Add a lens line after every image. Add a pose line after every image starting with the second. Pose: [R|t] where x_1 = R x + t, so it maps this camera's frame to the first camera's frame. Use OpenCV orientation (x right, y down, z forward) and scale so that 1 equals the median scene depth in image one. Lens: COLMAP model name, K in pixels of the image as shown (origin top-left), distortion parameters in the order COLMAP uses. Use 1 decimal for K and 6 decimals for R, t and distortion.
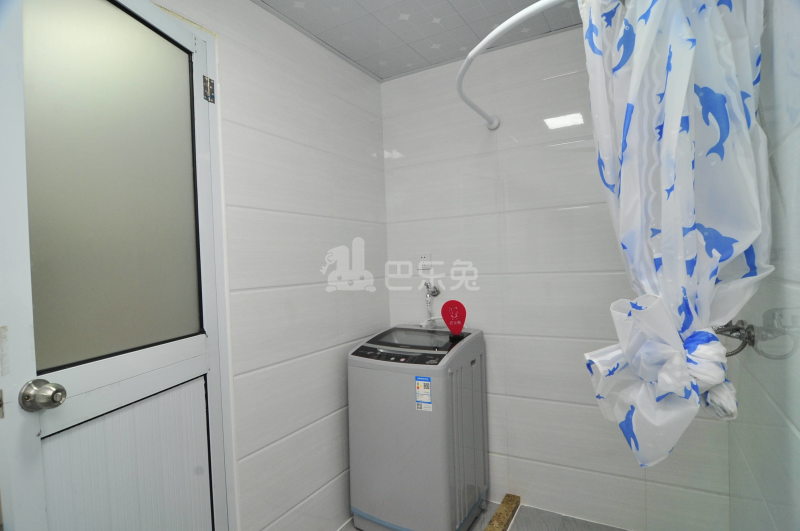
lens RADIAL K [[425.8, 0, 403.4], [0, 425.8, 269.9], [0, 0, 1]] dist [-0.003667, -0.013976]
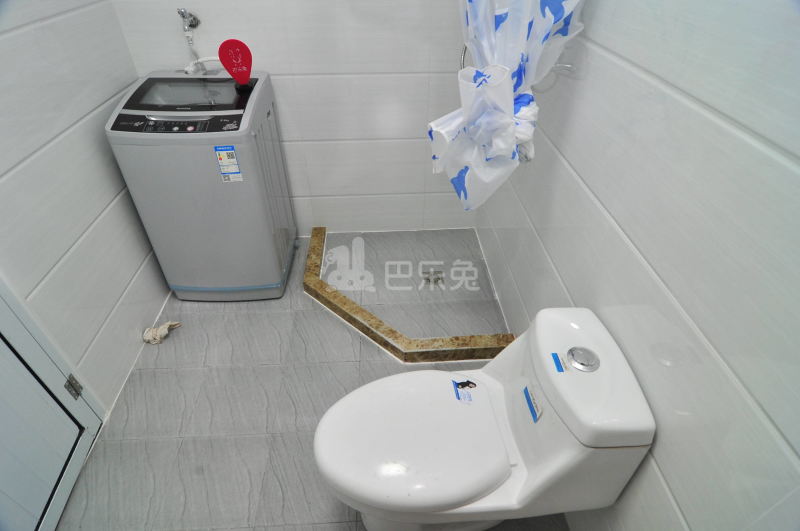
lens RADIAL K [[425.8, 0, 403.4], [0, 425.8, 269.9], [0, 0, 1]] dist [-0.003667, -0.013976]
pose [[0.832245, -0.317540, 0.454463, -0.122487], [-0.031734, 0.791098, 0.610866, -0.088510], [-0.553499, -0.522812, 0.648310, 0.107273]]
